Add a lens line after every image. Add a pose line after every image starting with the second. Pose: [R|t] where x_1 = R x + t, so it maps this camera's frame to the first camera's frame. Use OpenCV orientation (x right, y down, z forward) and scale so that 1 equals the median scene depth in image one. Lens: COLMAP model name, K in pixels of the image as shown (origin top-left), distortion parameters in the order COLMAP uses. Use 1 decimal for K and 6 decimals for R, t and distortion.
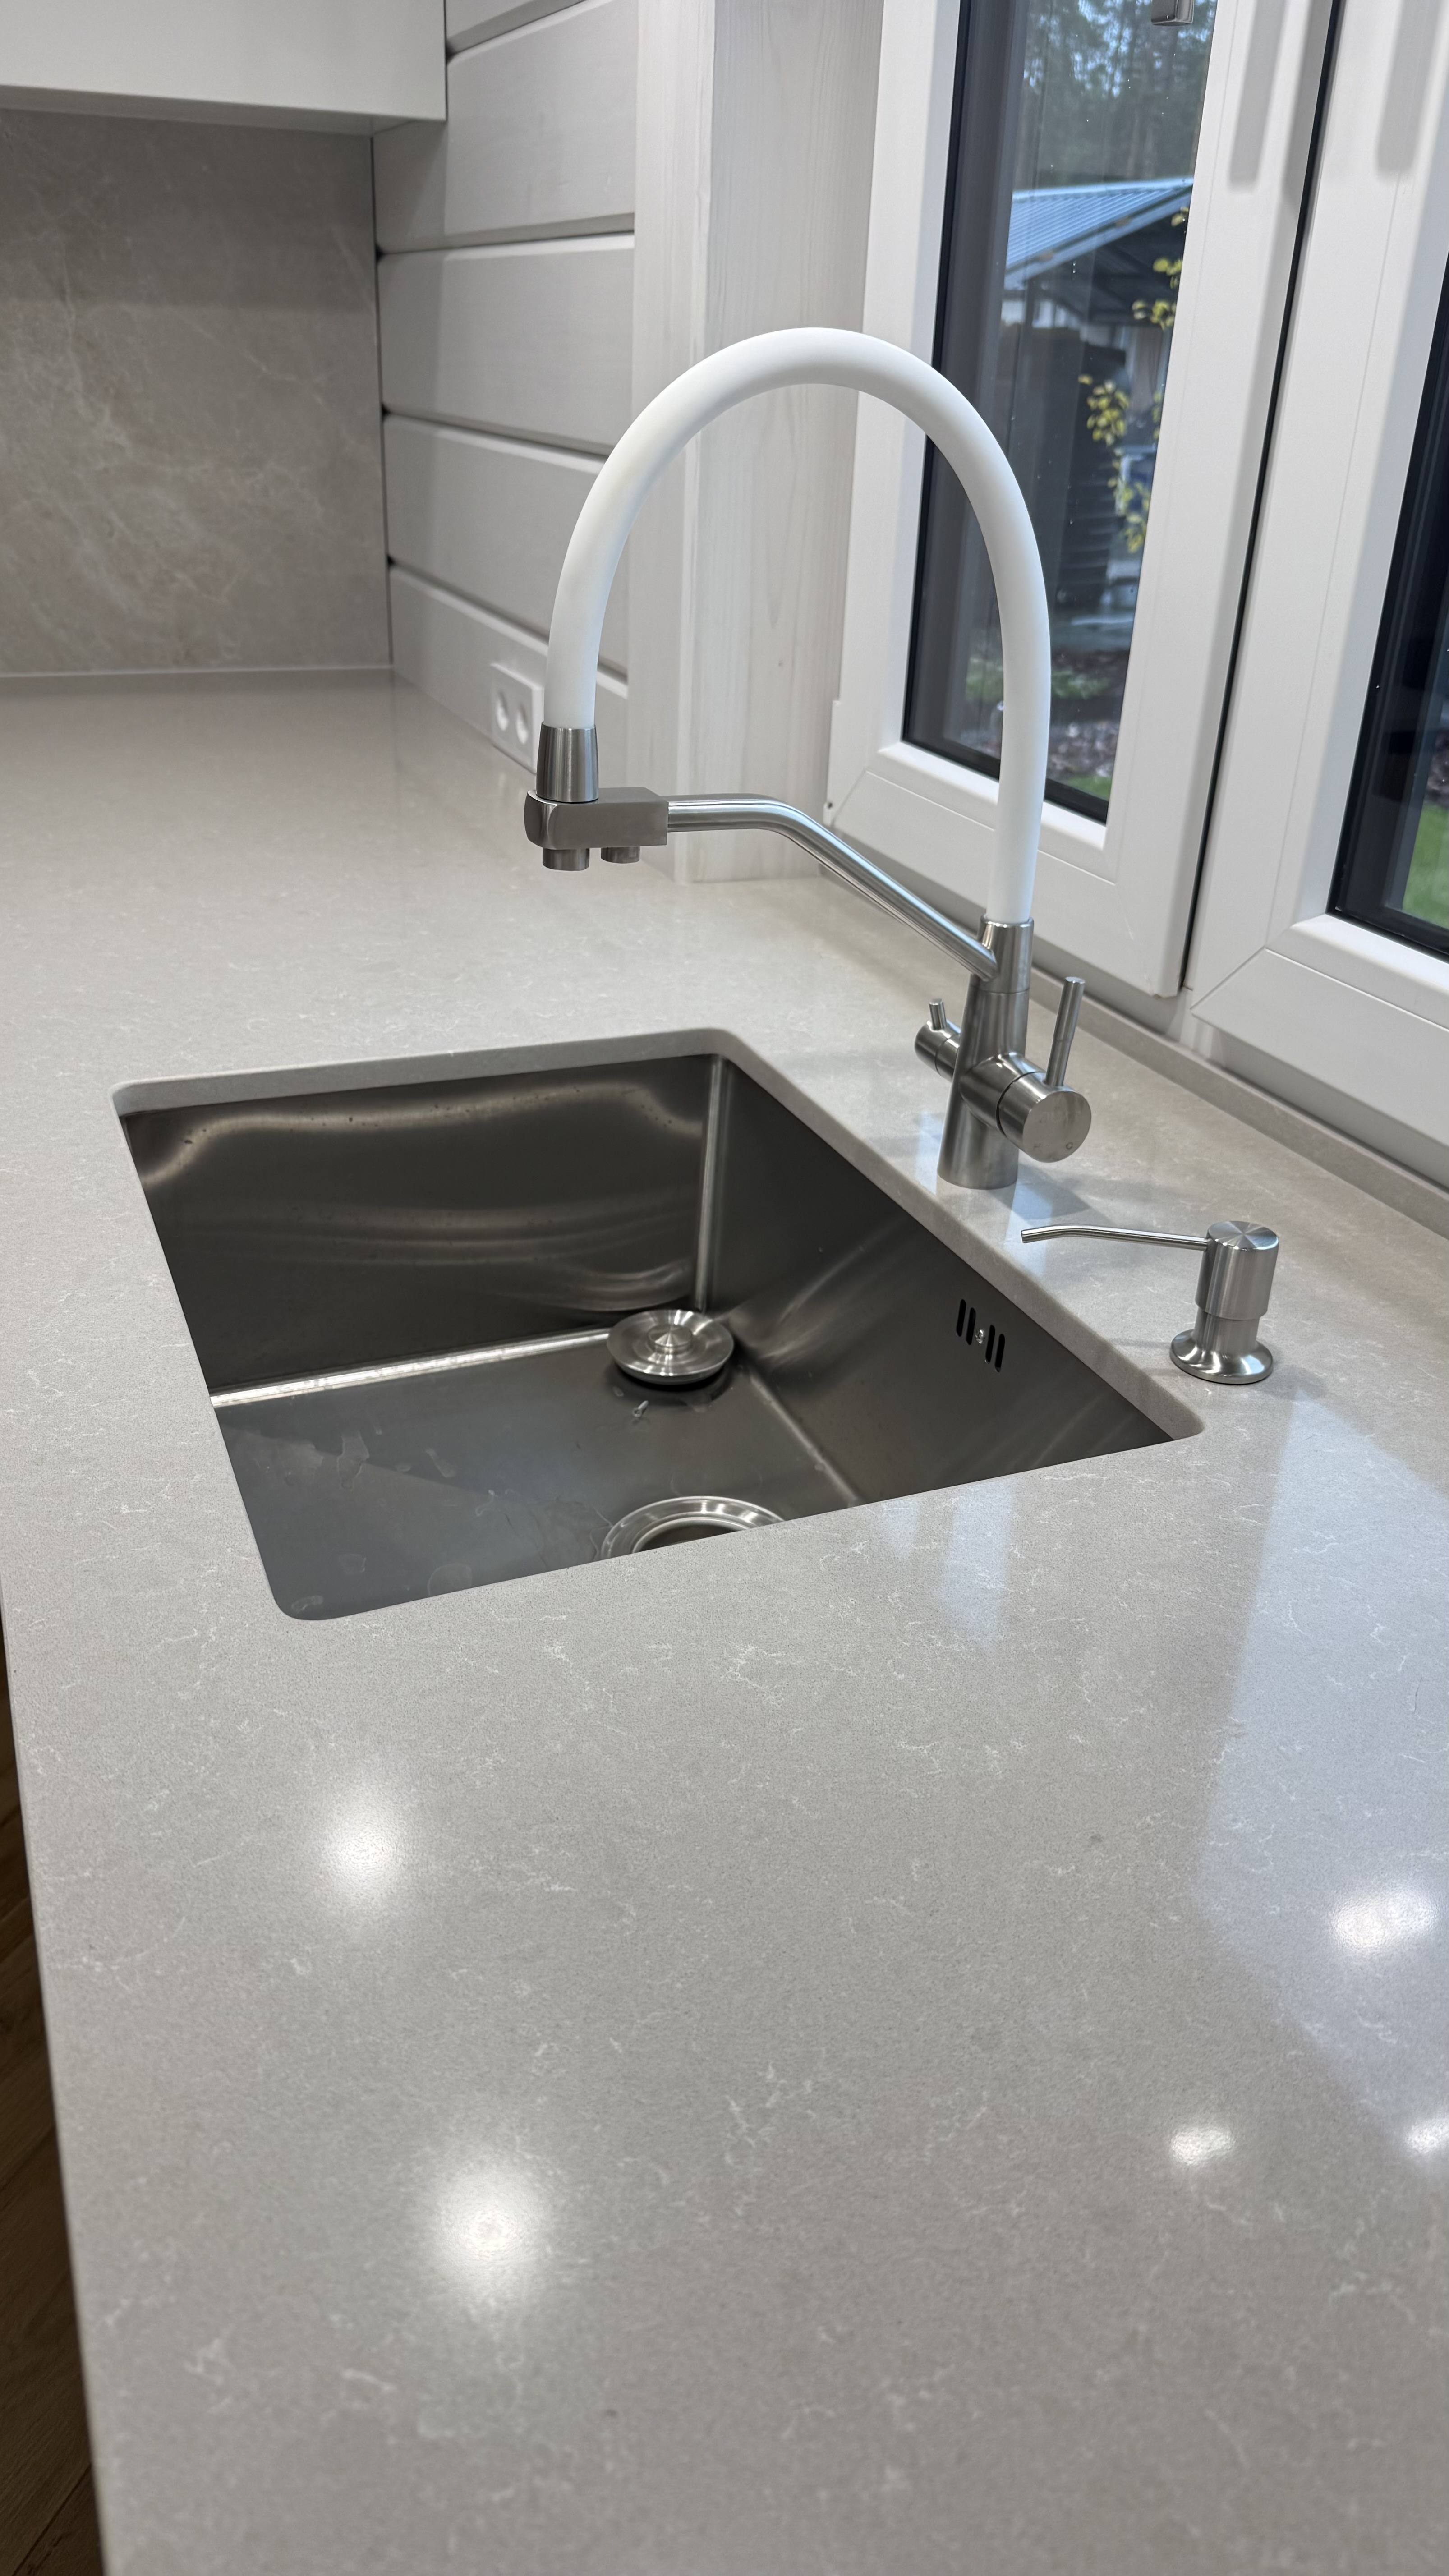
lens RADIAL K [[1858.1, 0, 710.8], [0, 1858.1, 1280.8], [0, 0, 1]] dist [-0.004631, -0.007702]
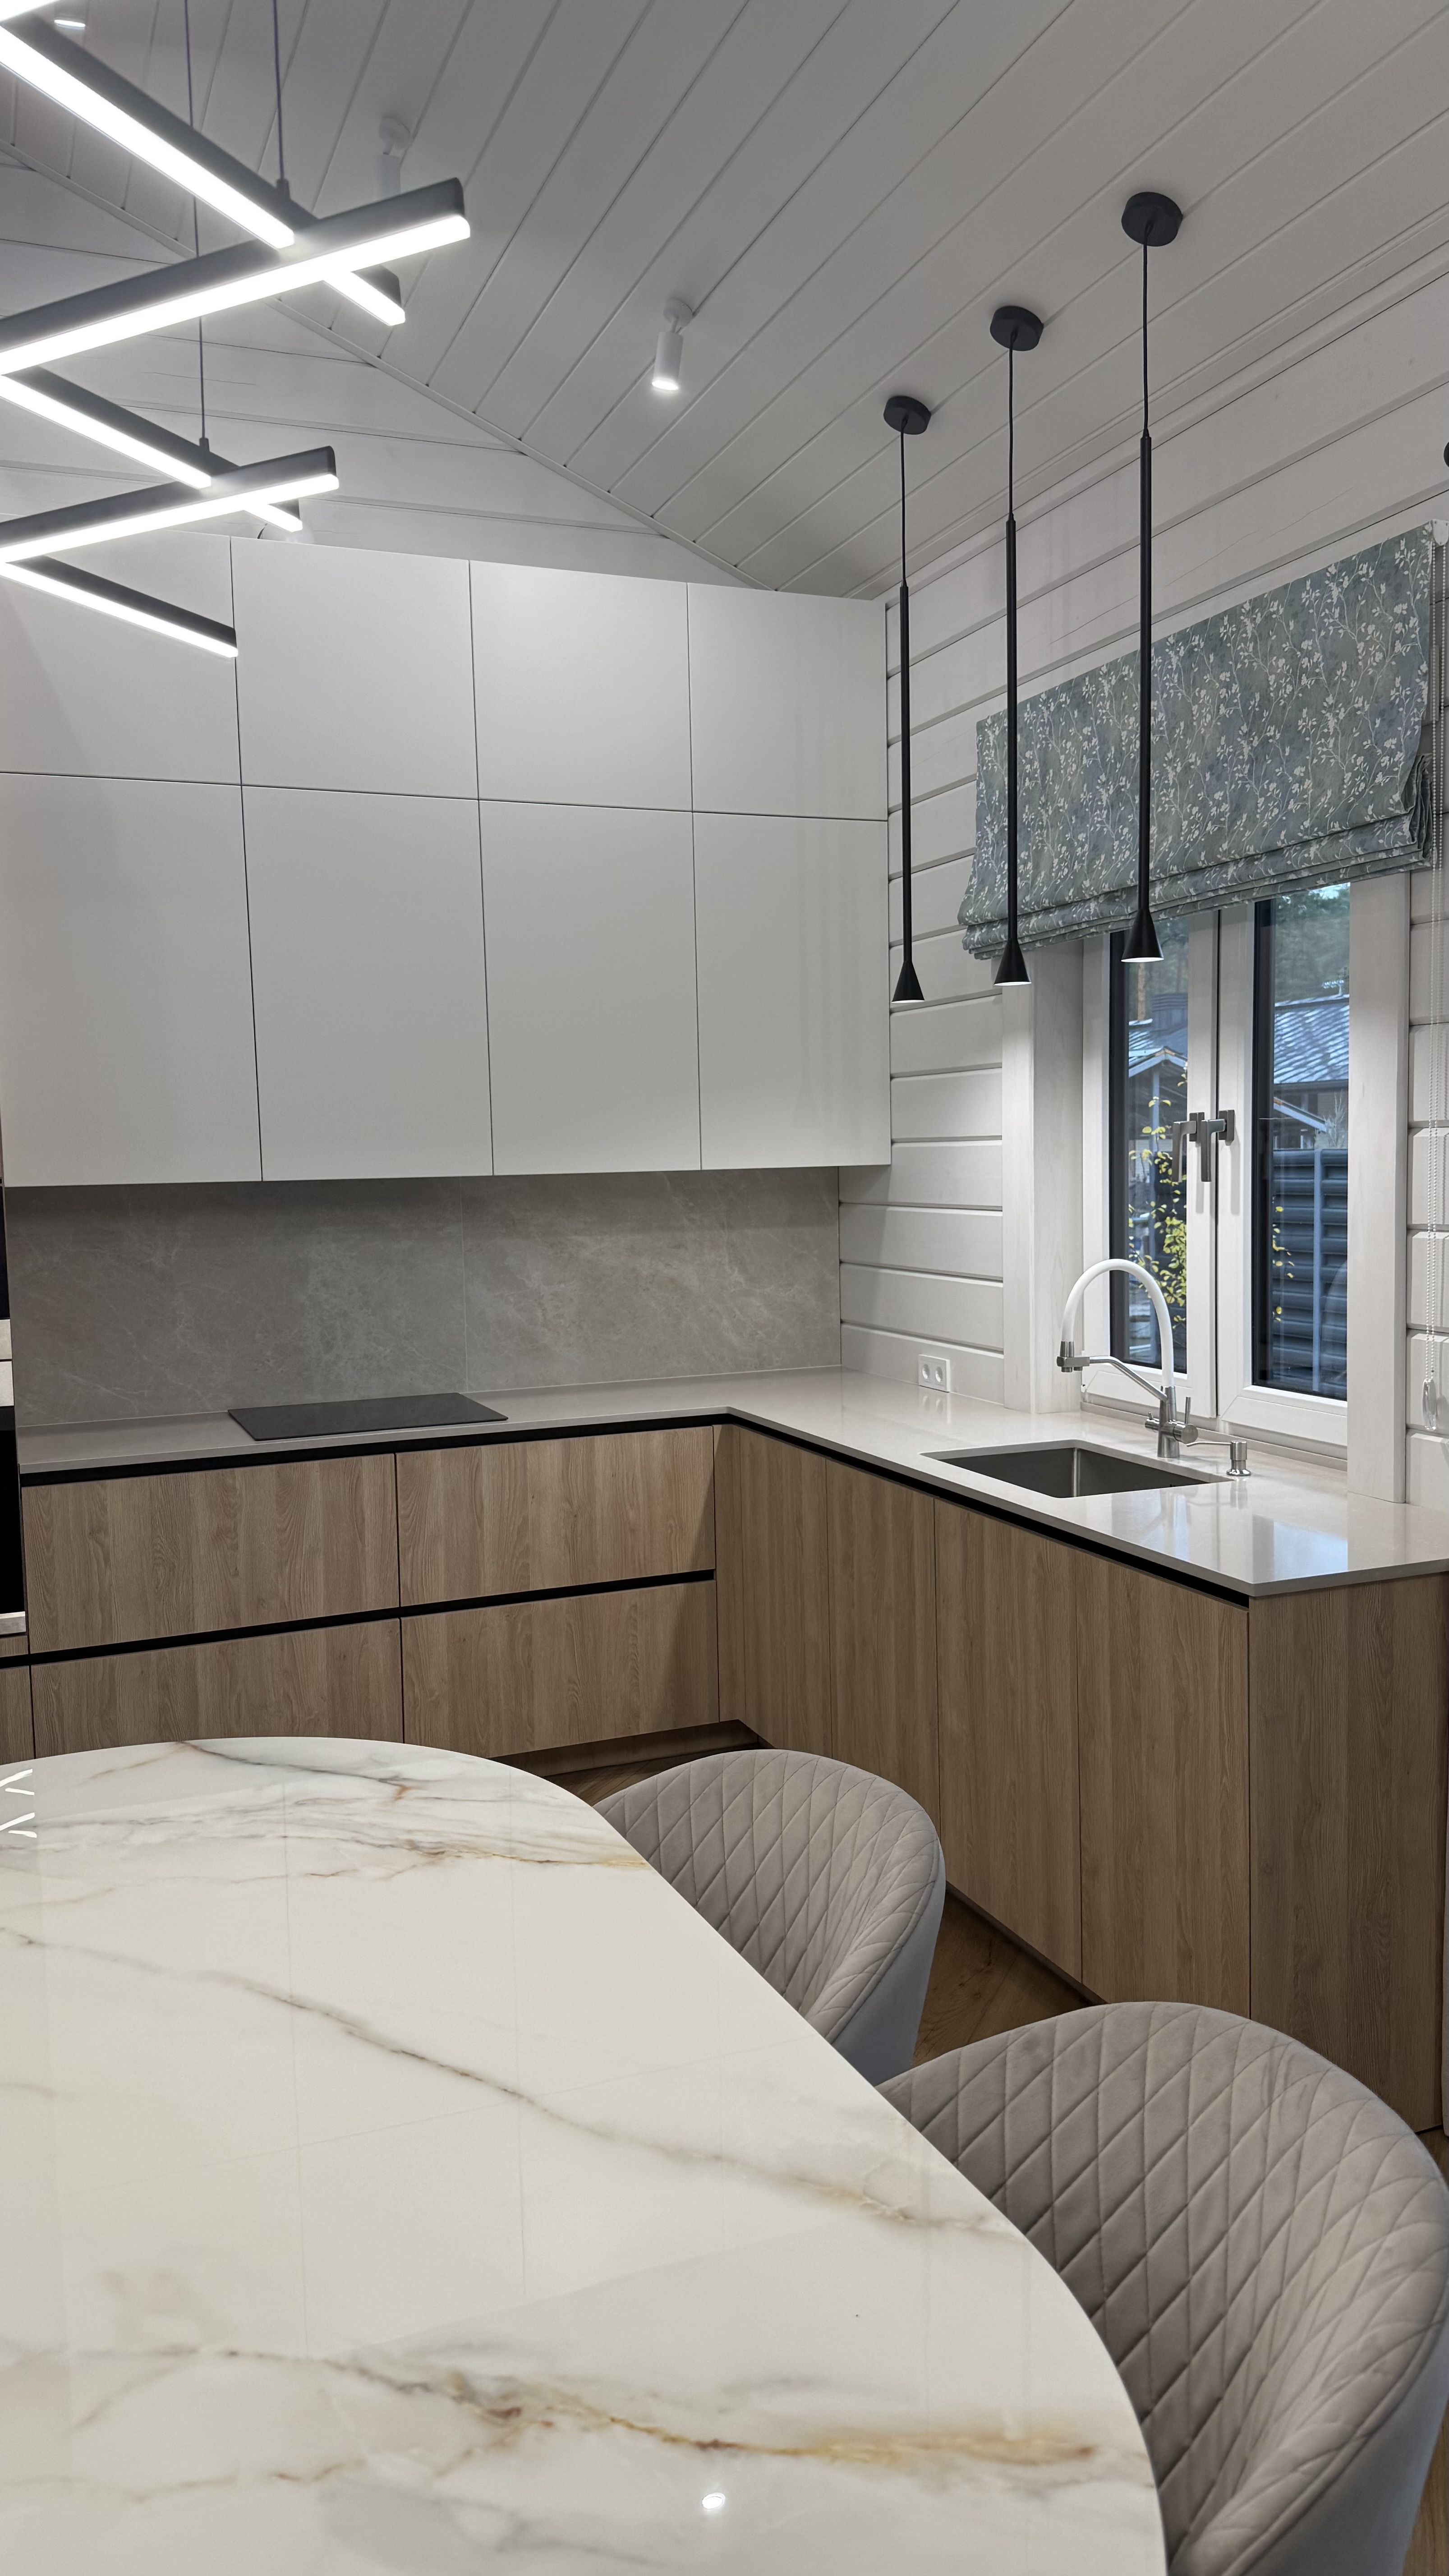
lens RADIAL K [[1798.5, 0, 716.0], [0, 1798.5, 1291.8], [0, 0, 1]] dist [0.097349, -0.002321]
pose [[0.998184, -0.058887, -0.012706, -0.336304], [0.049534, 0.922332, -0.383211, 0.477540], [0.034285, 0.381885, 0.923574, -1.212181]]
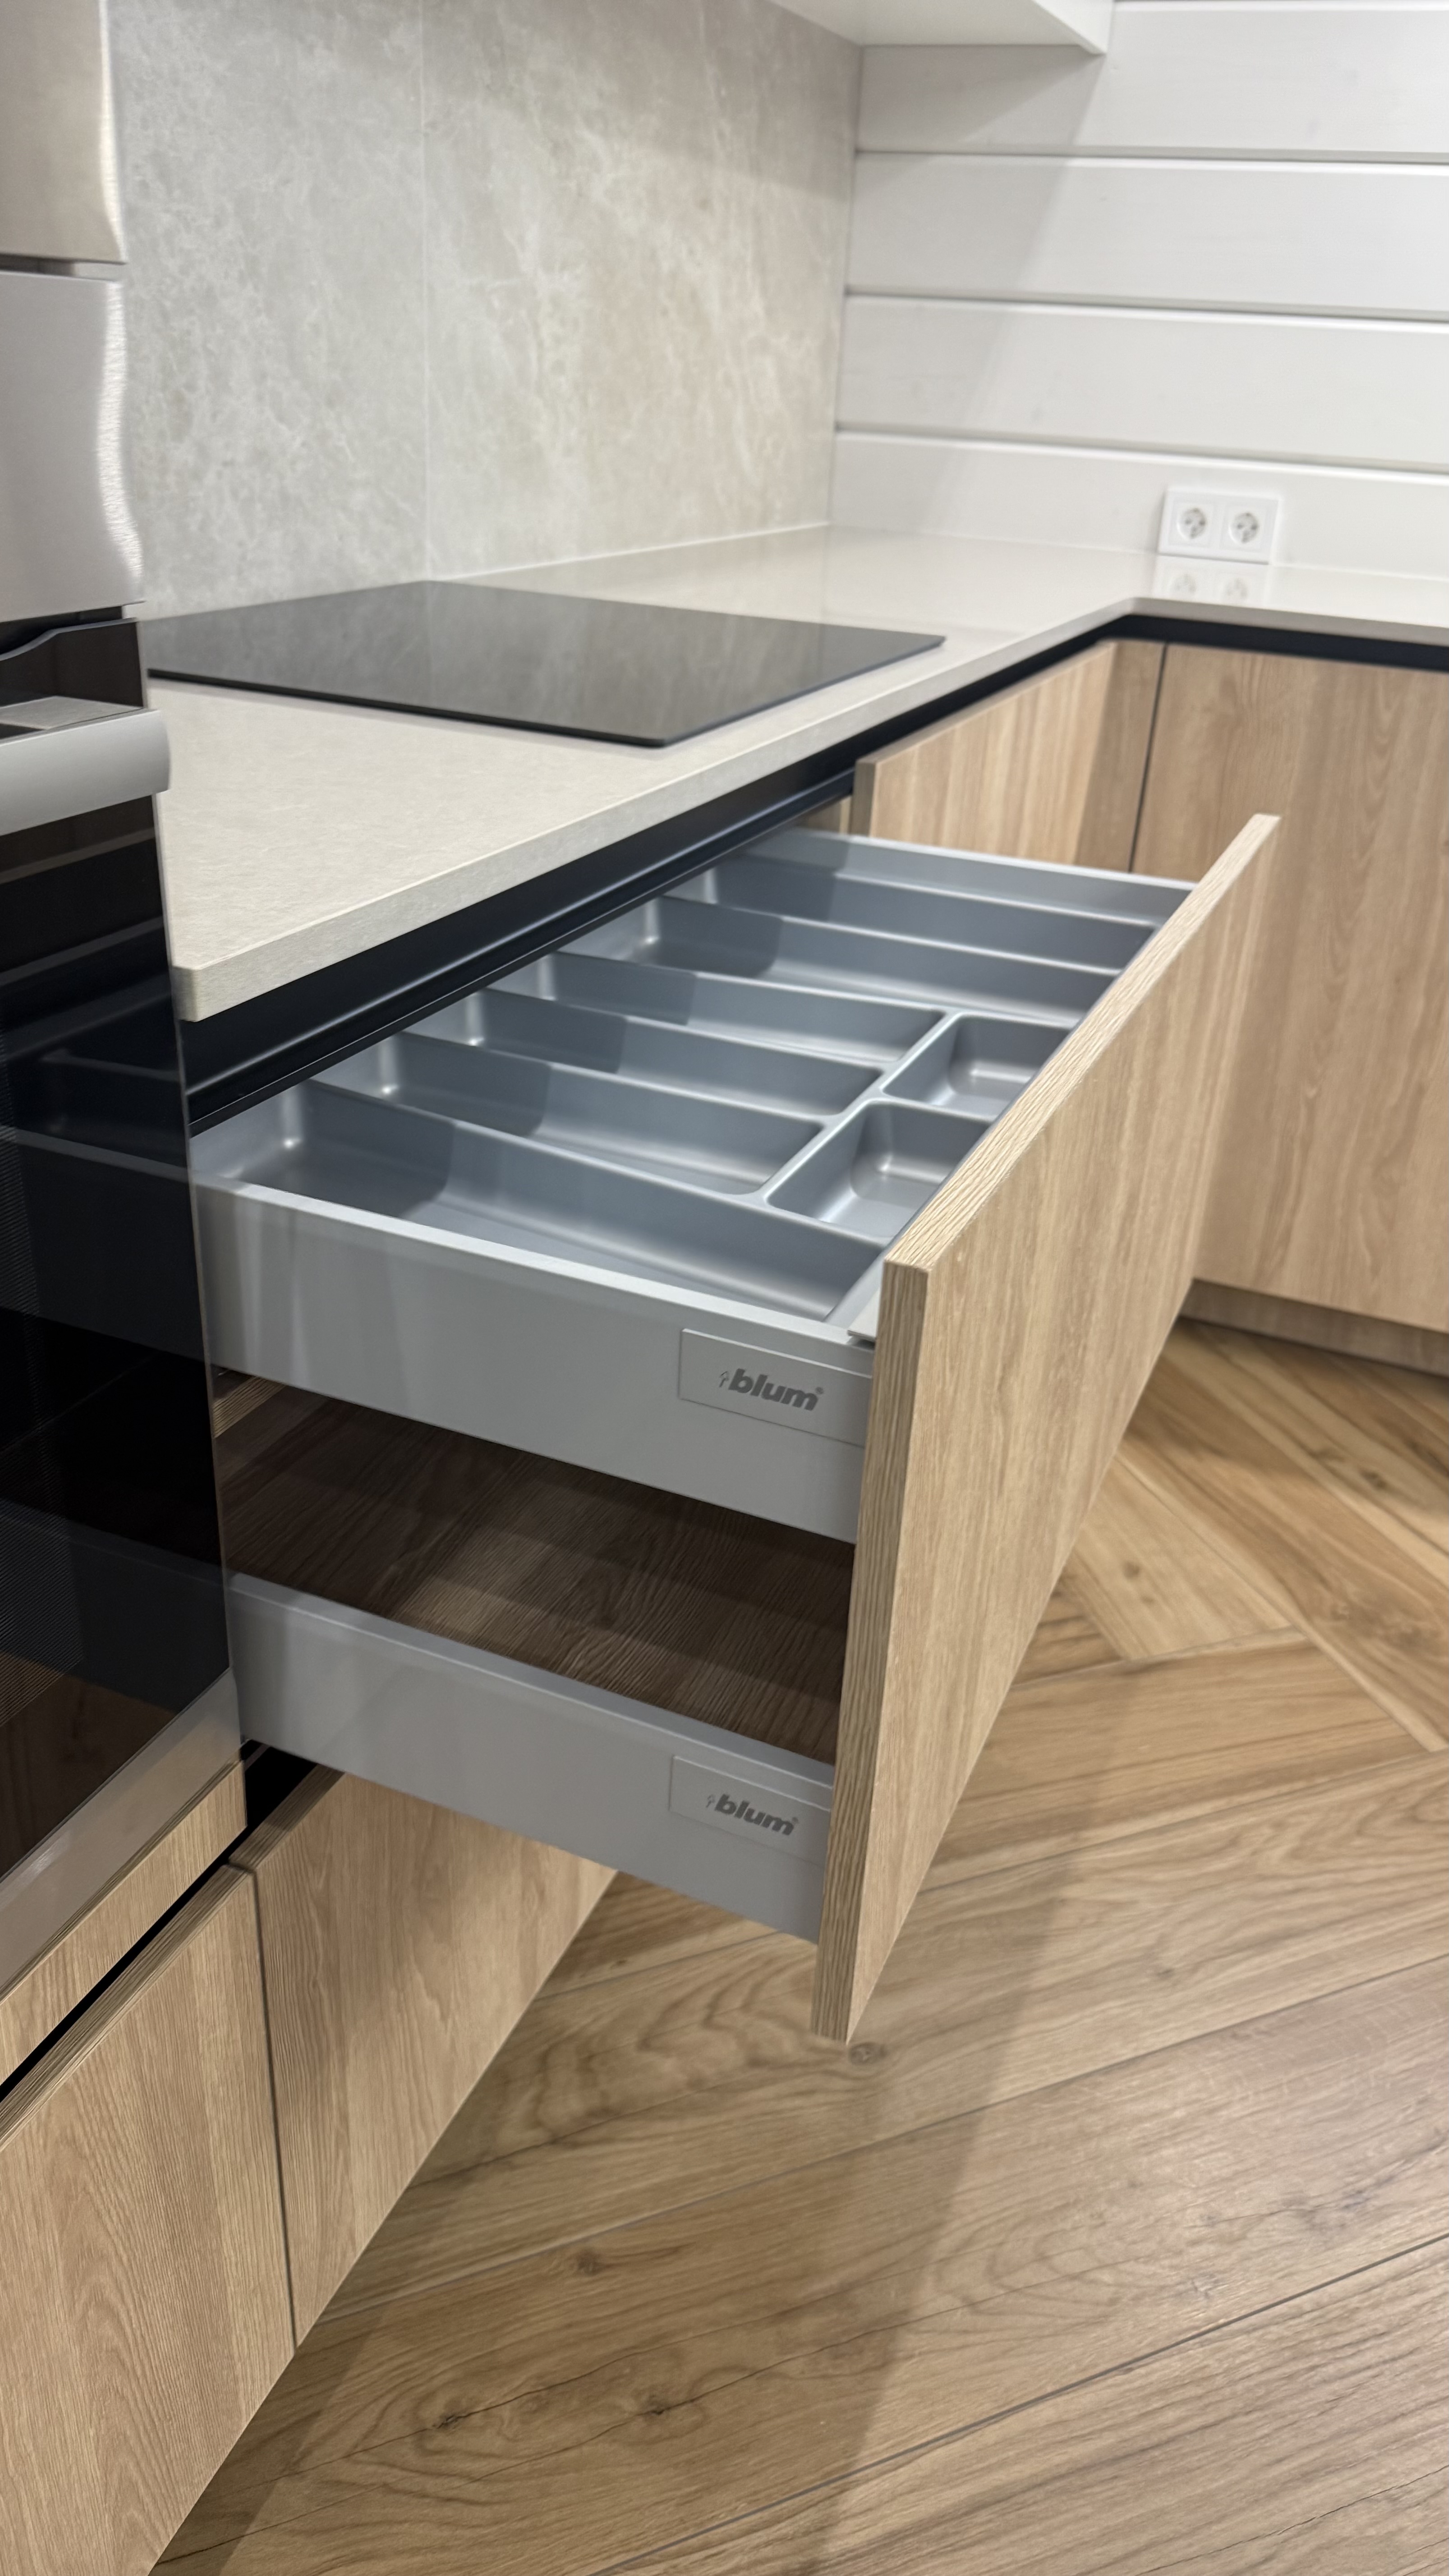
lens RADIAL K [[1855.6, 0, 742.3], [0, 1855.6, 1277.5], [0, 0, 1]] dist [0.008856, -0.023104]
pose [[0.708018, -0.311756, 0.633655, -1.238021], [0.296567, 0.945585, 0.133853, -0.074089], [-0.640904, 0.093151, 0.761948, 0.248678]]
